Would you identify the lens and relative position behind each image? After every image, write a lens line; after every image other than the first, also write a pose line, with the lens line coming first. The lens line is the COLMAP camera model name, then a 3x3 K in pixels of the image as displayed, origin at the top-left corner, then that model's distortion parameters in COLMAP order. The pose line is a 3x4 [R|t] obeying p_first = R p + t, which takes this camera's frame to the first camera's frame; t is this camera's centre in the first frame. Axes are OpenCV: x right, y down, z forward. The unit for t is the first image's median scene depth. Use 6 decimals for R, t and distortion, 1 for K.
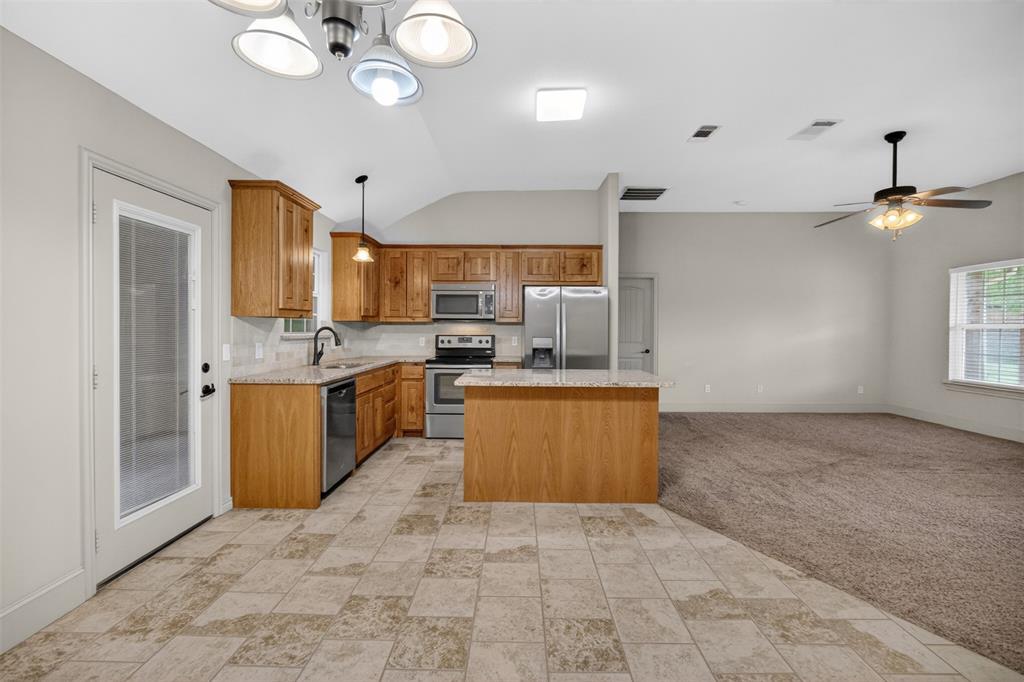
lens RADIAL K [[438.9, 0, 512.5], [0, 438.9, 331.3], [0, 0, 1]] dist [-0.017106, 0.001036]
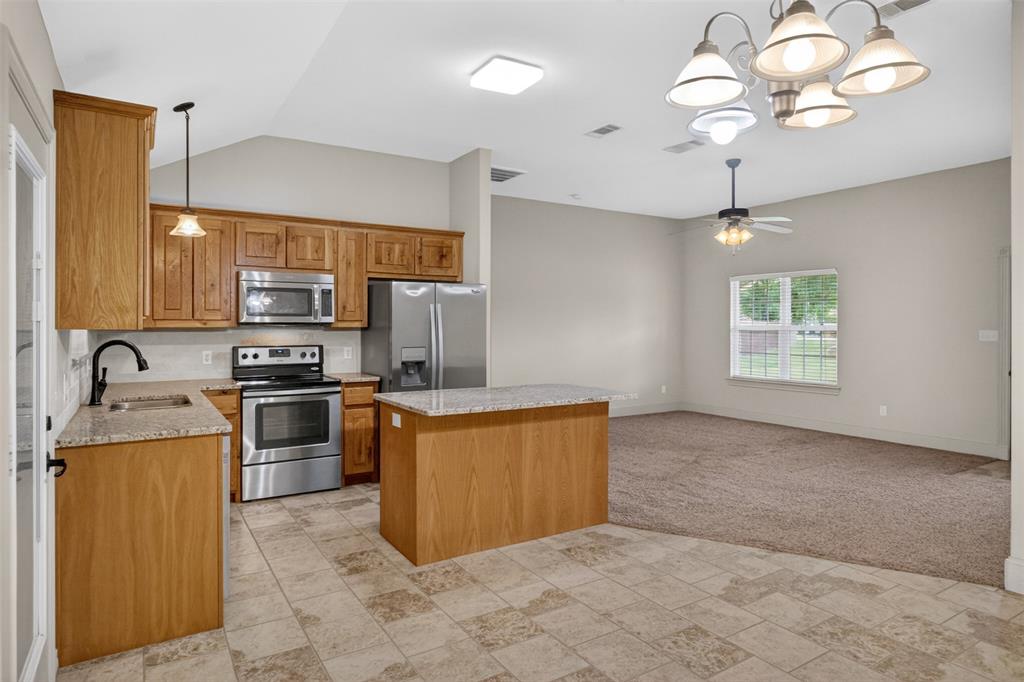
lens RADIAL K [[594.6, 0, 513.0], [0, 594.6, 327.5], [0, 0, 1]] dist [-0.033555, 0.028479]
pose [[0.837791, -0.005673, 0.545961, -0.539100], [0.006339, 0.999980, 0.000662, -0.032003], [-0.545954, 0.002906, 0.837810, 0.031887]]
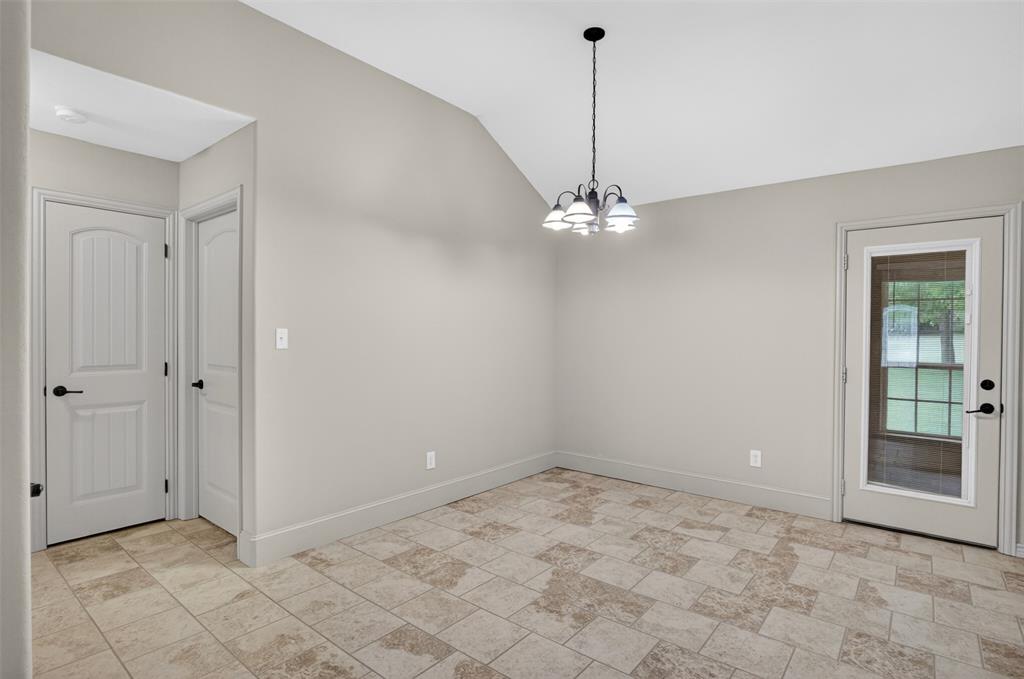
lens RADIAL K [[516.7, 0, 512.0], [0, 516.7, 339.5], [0, 0, 1]] dist [-0.022672, 0.000643]
pose [[-0.616280, -0.002588, -0.787523, 0.699584], [-0.018571, 0.999764, 0.011247, -0.006796], [0.787308, 0.021557, -0.616182, 0.757346]]
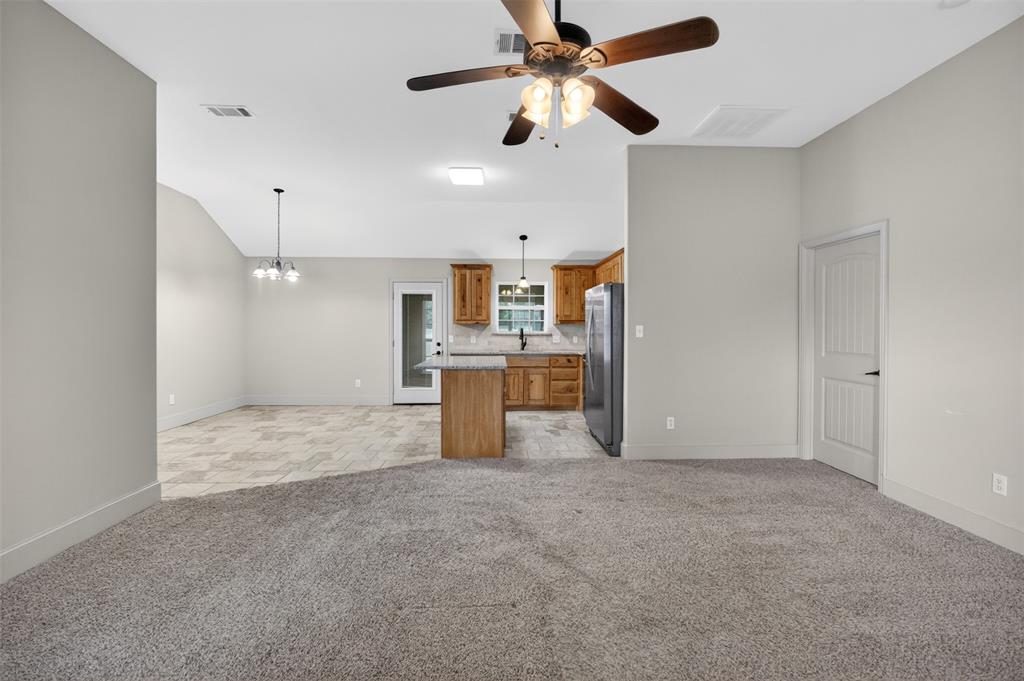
lens RADIAL K [[438.9, 0, 512.5], [0, 438.9, 330.8], [0, 0, 1]] dist [-0.017106, 0.001036]
pose [[0.053009, -0.000364, -0.998594, 1.670716], [-0.010686, 0.999942, -0.000932, 0.001358], [0.998537, 0.010720, 0.053002, 1.138230]]
